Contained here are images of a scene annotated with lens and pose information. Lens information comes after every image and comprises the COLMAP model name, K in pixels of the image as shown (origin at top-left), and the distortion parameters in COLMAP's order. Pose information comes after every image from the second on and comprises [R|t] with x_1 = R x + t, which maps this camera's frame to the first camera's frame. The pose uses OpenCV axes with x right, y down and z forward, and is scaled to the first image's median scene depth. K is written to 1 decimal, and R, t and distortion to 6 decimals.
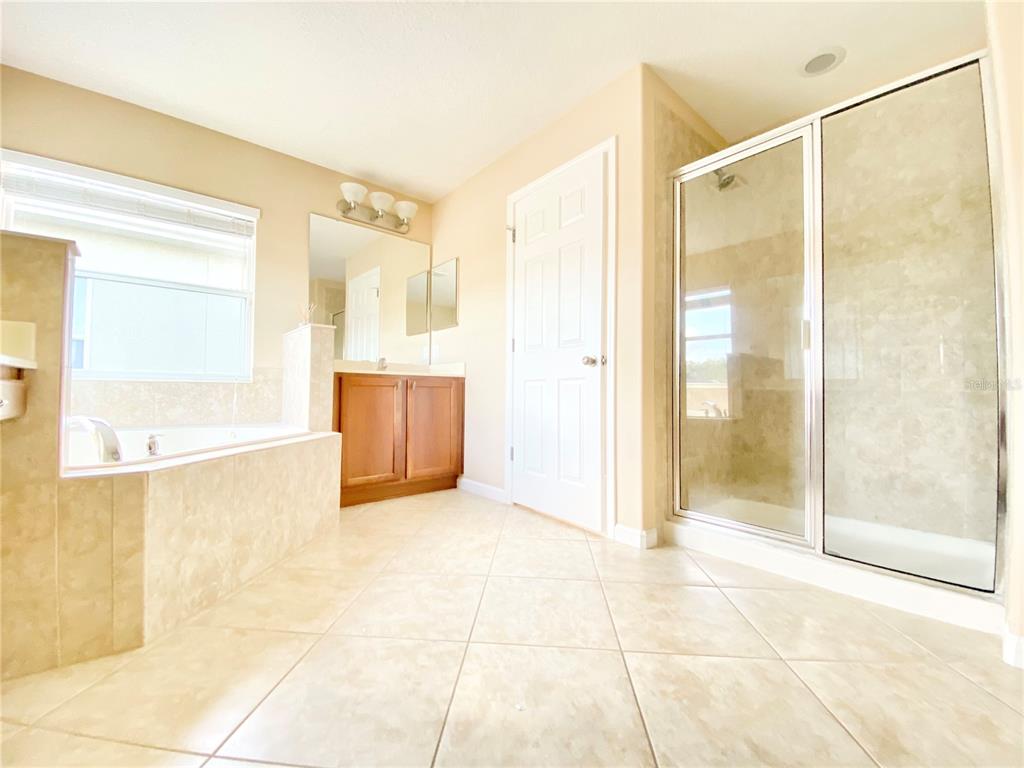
lens RADIAL K [[419.6, 0, 507.9], [0, 419.6, 381.9], [0, 0, 1]] dist [-0.009871, -0.009280]
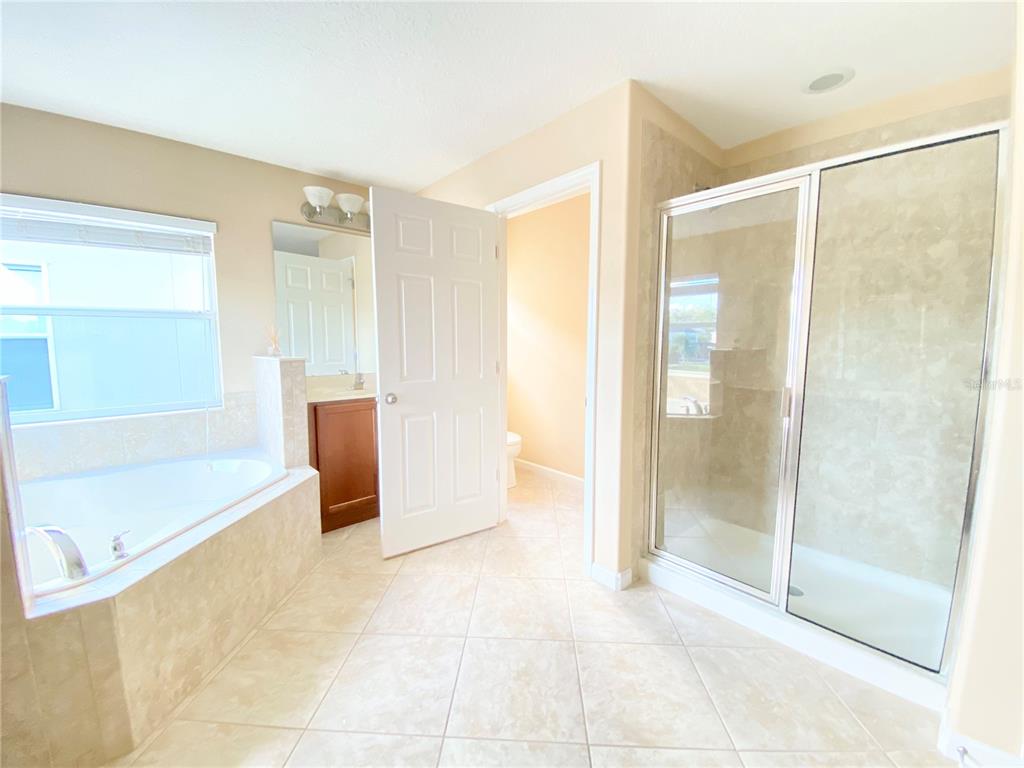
lens RADIAL K [[419.6, 0, 508.3], [0, 419.6, 373.4], [0, 0, 1]] dist [-0.009871, -0.009280]
pose [[0.999609, -0.010575, 0.025877, 0.032773], [0.007415, 0.992828, 0.119322, -0.268221], [-0.026953, -0.119084, 0.992518, 0.044548]]
